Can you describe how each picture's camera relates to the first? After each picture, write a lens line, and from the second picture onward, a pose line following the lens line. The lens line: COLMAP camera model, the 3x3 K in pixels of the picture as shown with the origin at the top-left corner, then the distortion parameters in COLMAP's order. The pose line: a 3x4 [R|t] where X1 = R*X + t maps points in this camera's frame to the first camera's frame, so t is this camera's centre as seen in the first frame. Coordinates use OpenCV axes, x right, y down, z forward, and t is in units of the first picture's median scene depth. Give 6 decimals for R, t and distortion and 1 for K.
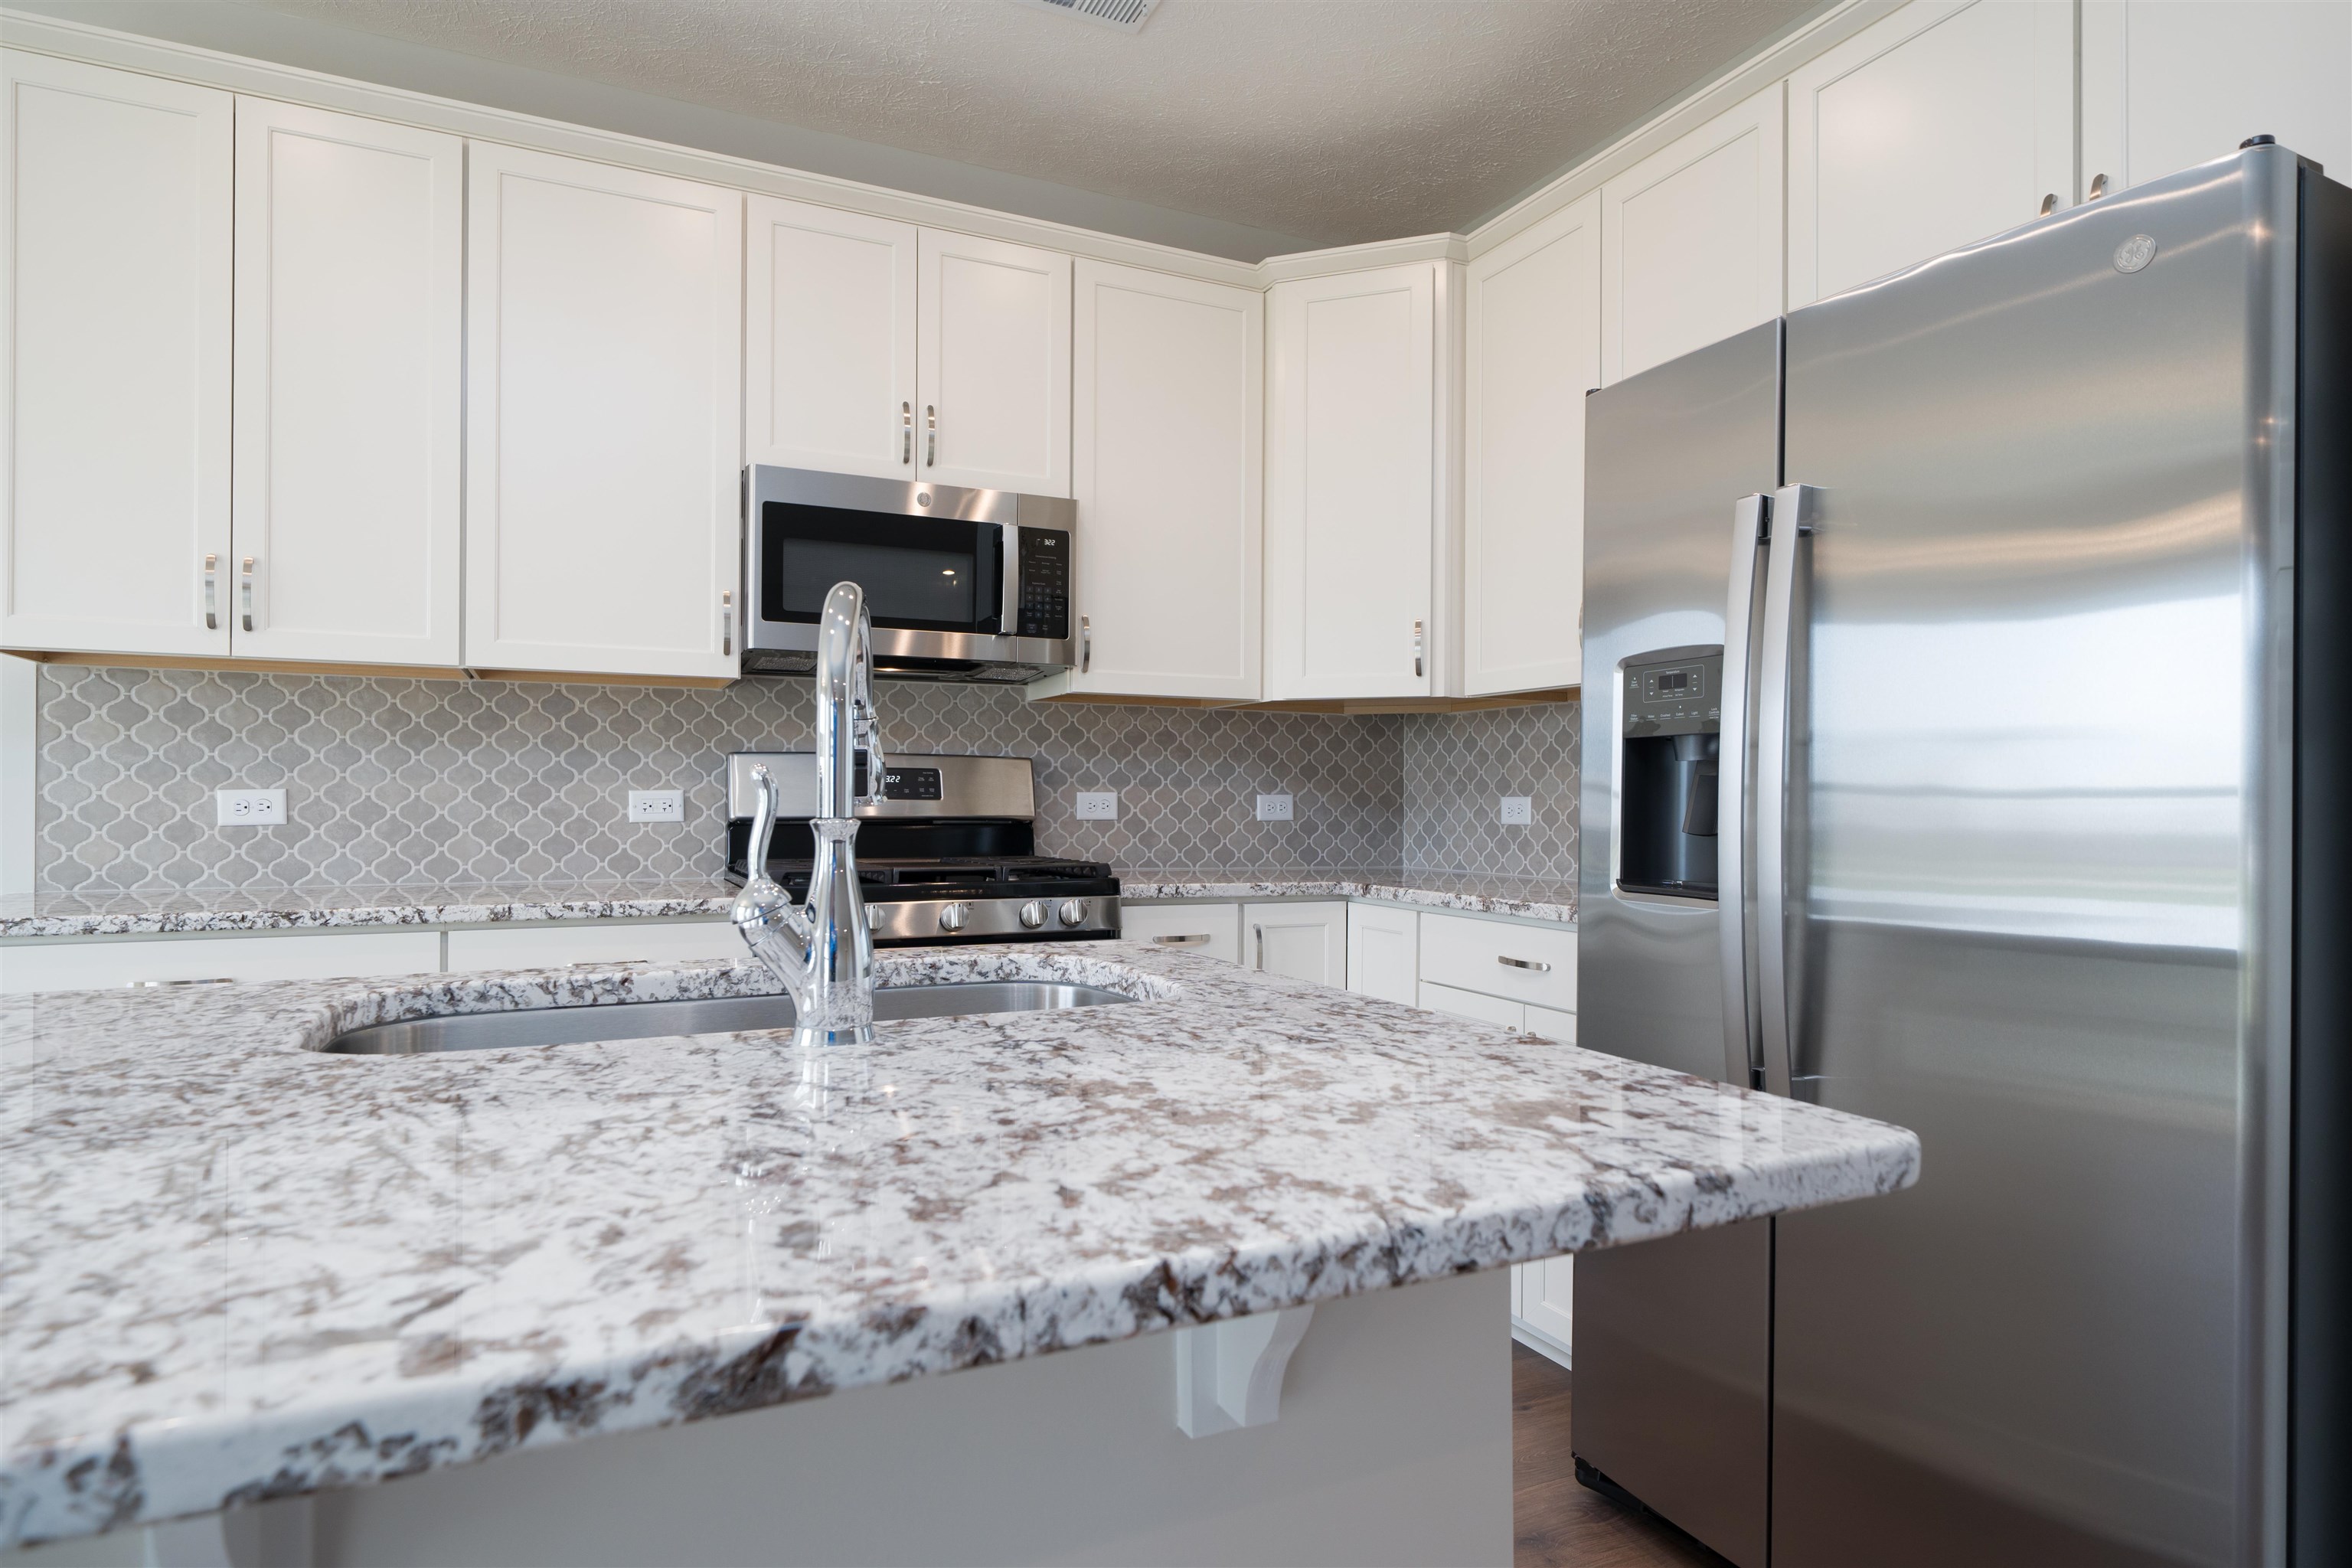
lens RADIAL K [[1274.9, 0, 1153.7], [0, 1274.9, 795.8], [0, 0, 1]] dist [0.001838, -0.000541]
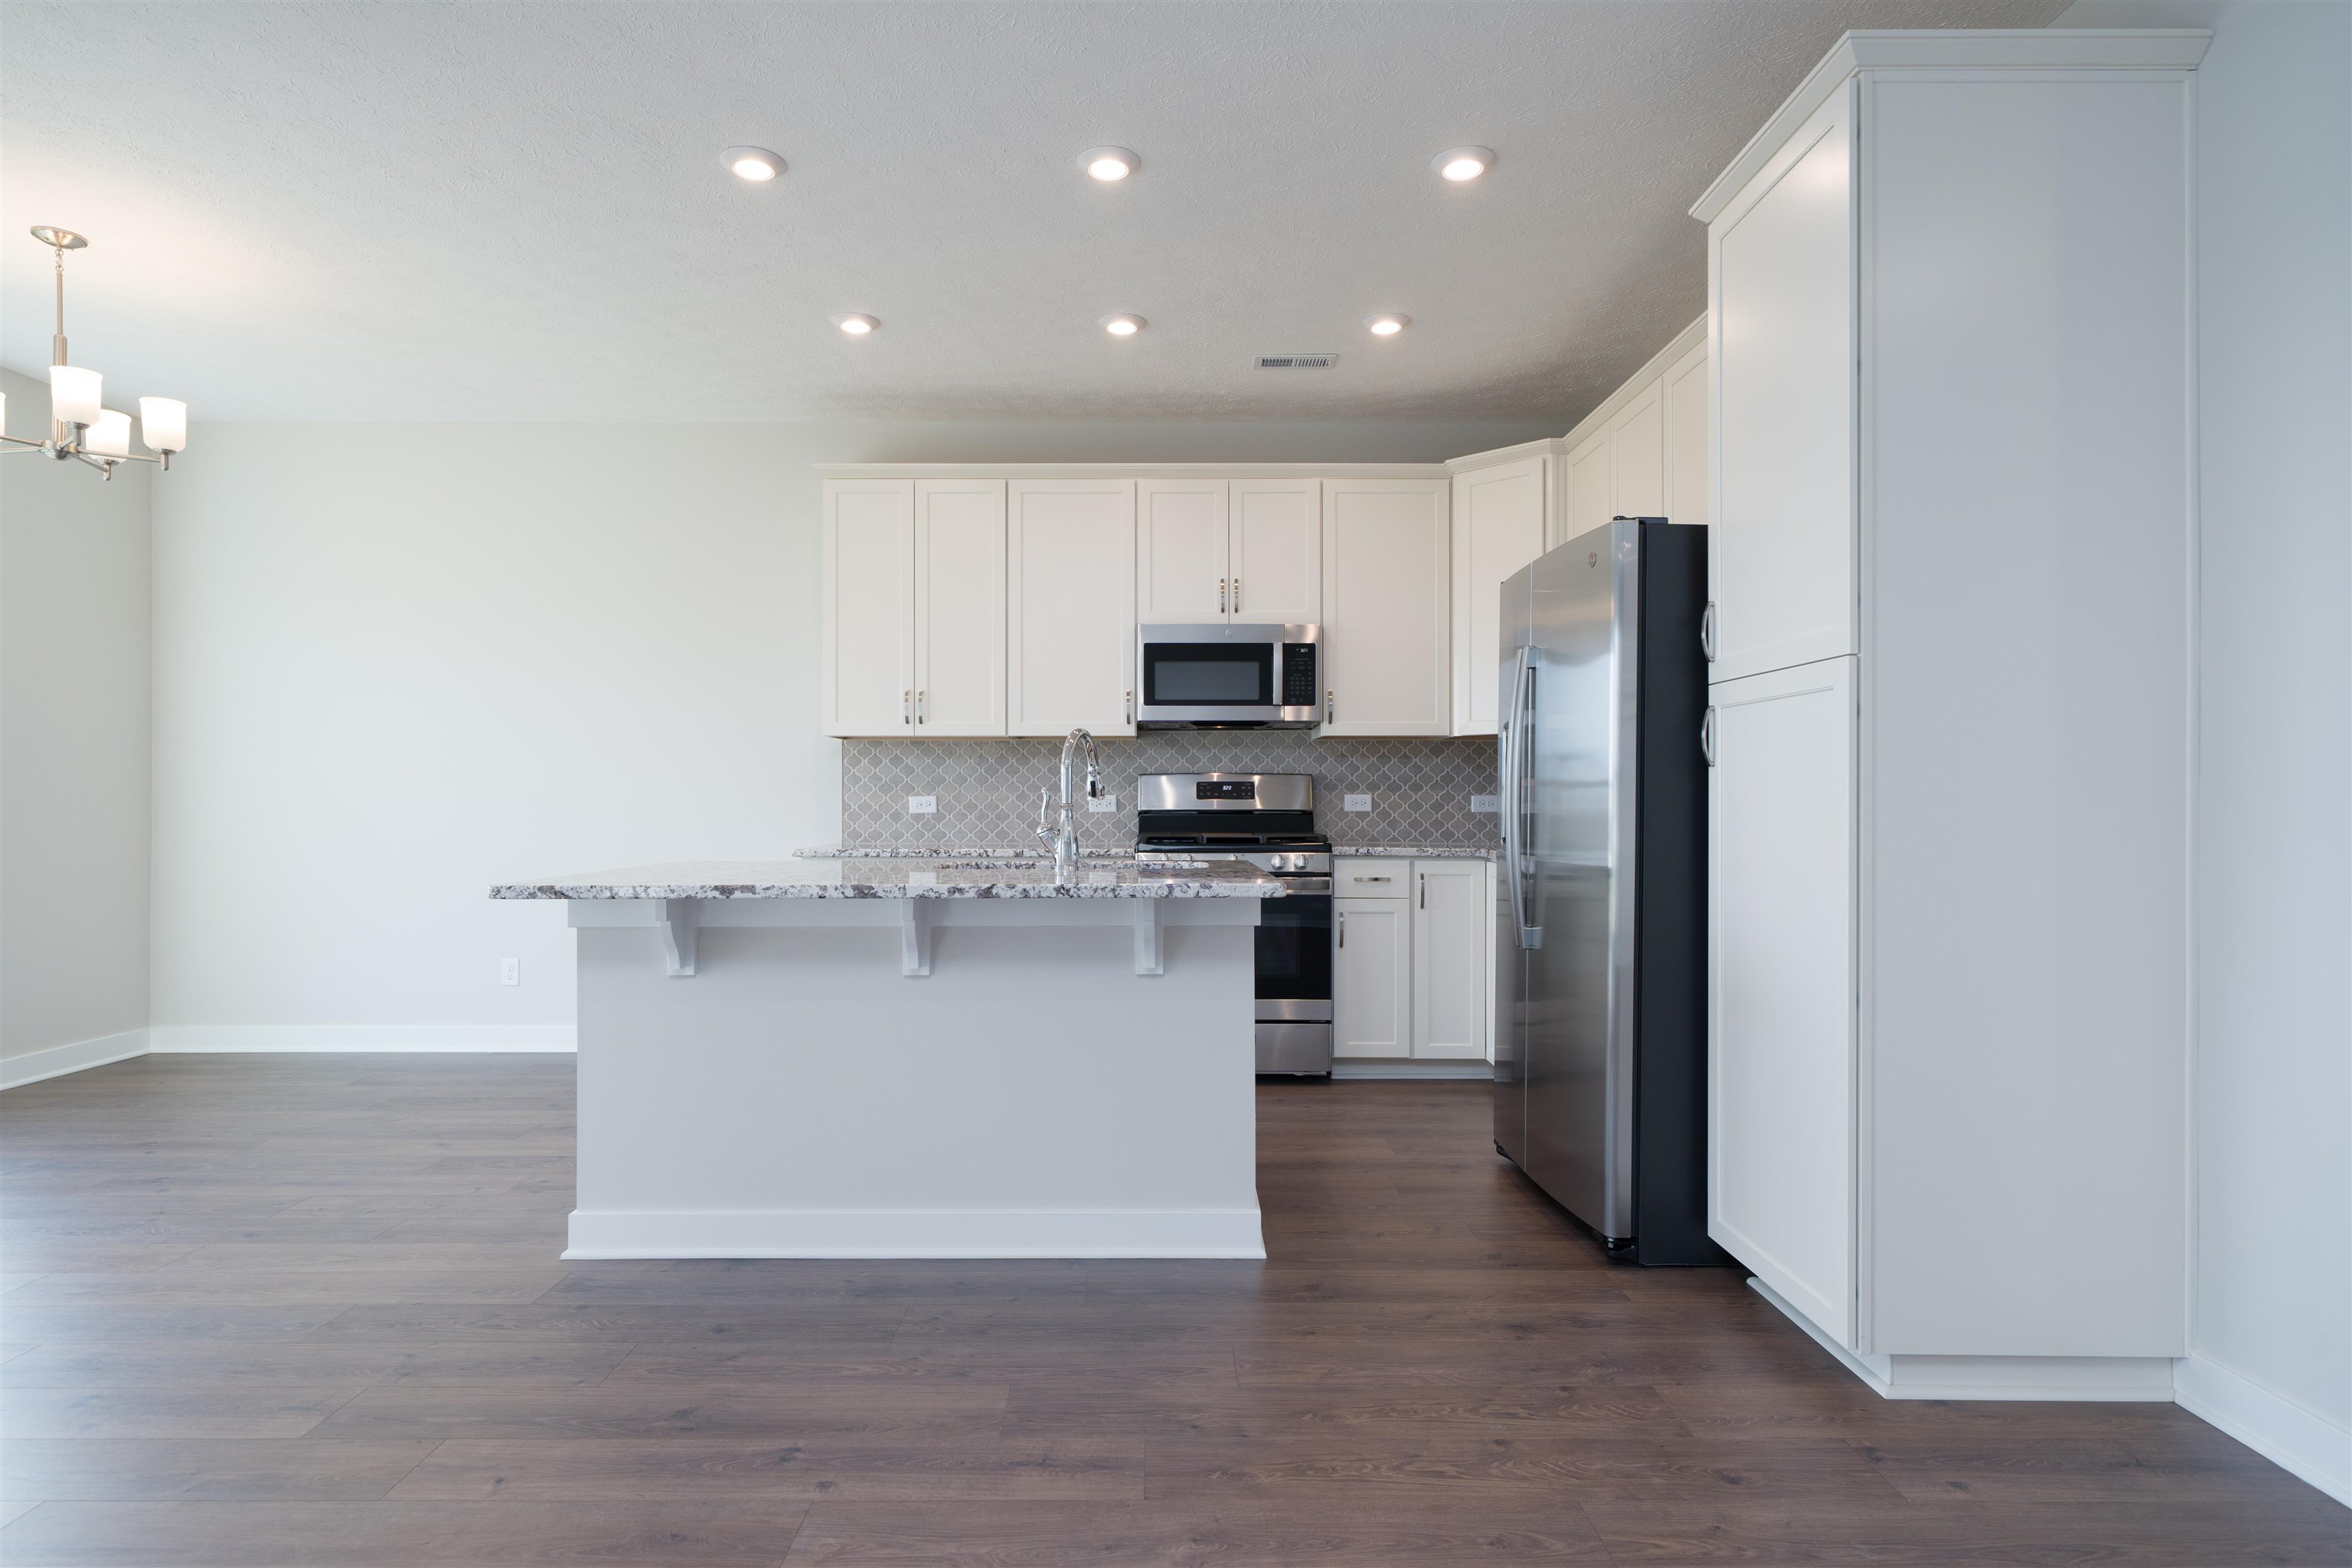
lens RADIAL K [[1220.3, 0, 1162.7], [0, 1220.3, 808.9], [0, 0, 1]] dist [-0.002239, 0.003202]
pose [[0.911060, -0.002402, -0.412267, 0.459975], [0.006071, 0.999953, 0.007589, 0.002921], [0.412229, -0.009416, 0.911031, -0.638711]]
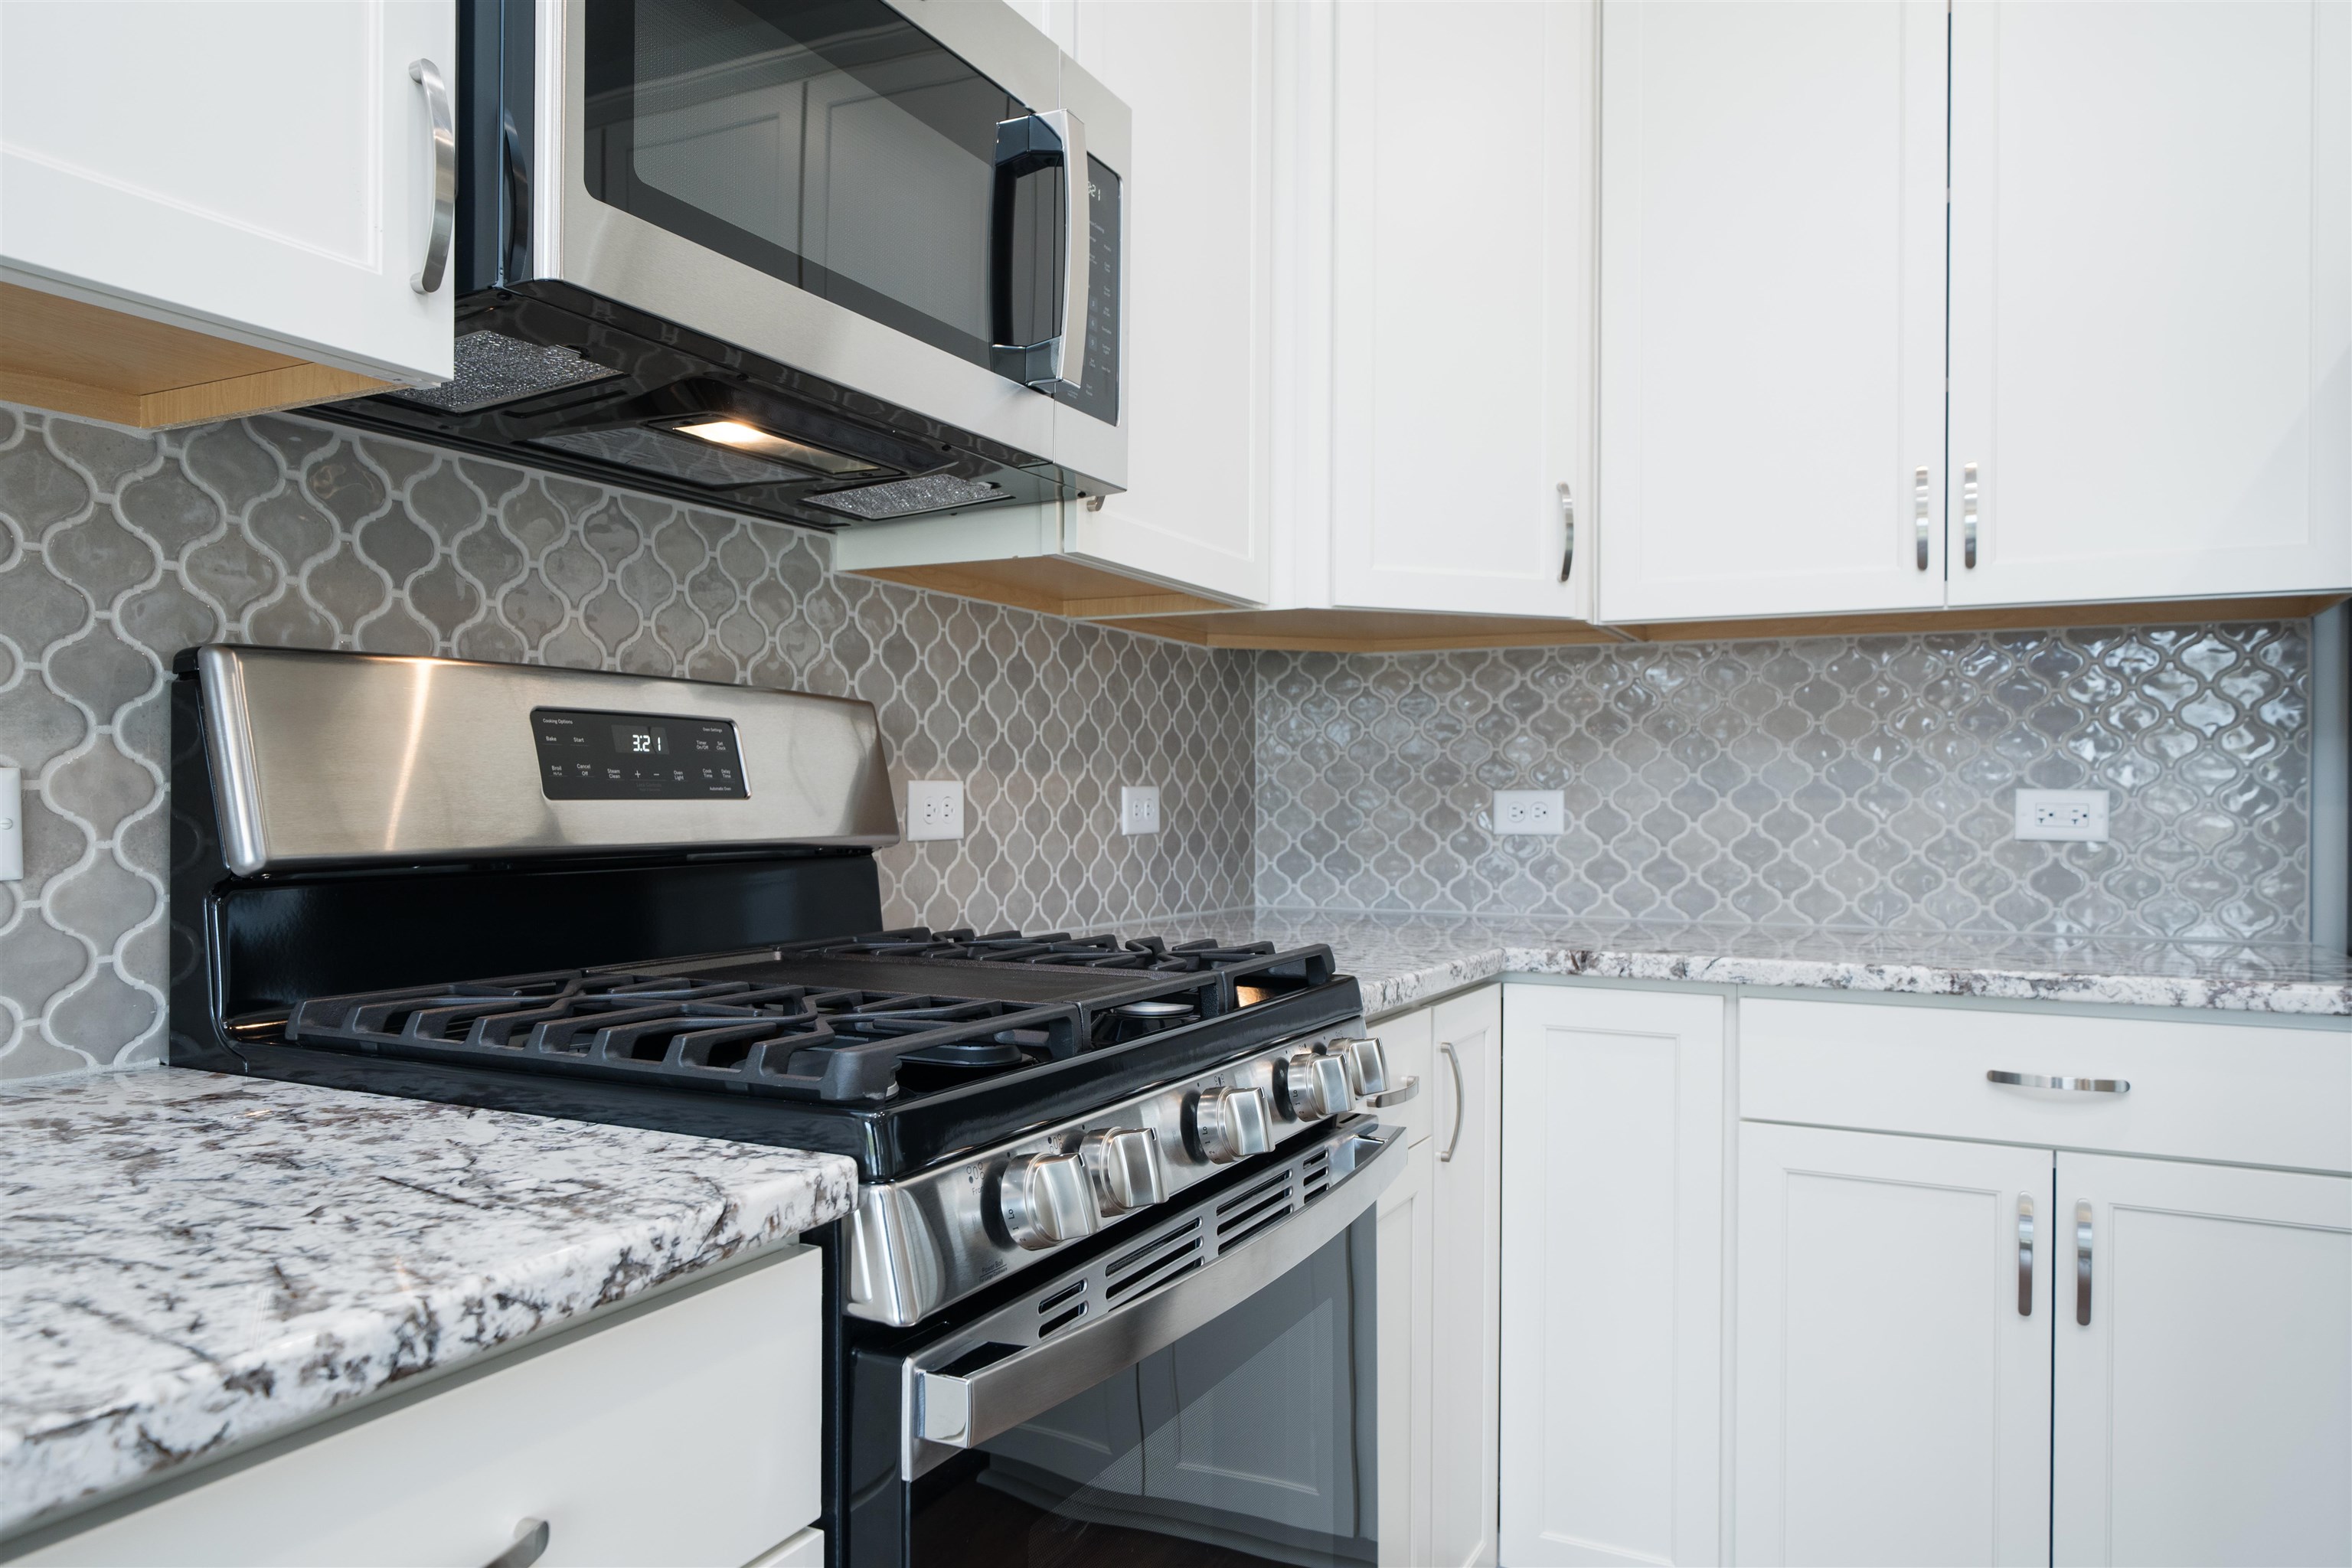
lens RADIAL K [[1587.4, 0, 1177.8], [0, 1587.4, 803.5], [0, 0, 1]] dist [0.002979, -0.001760]
pose [[0.786477, -0.005241, 0.617598, -0.416992], [-0.002012, 0.999937, 0.011048, -0.001299], [-0.617617, -0.009931, 0.786416, 0.611683]]
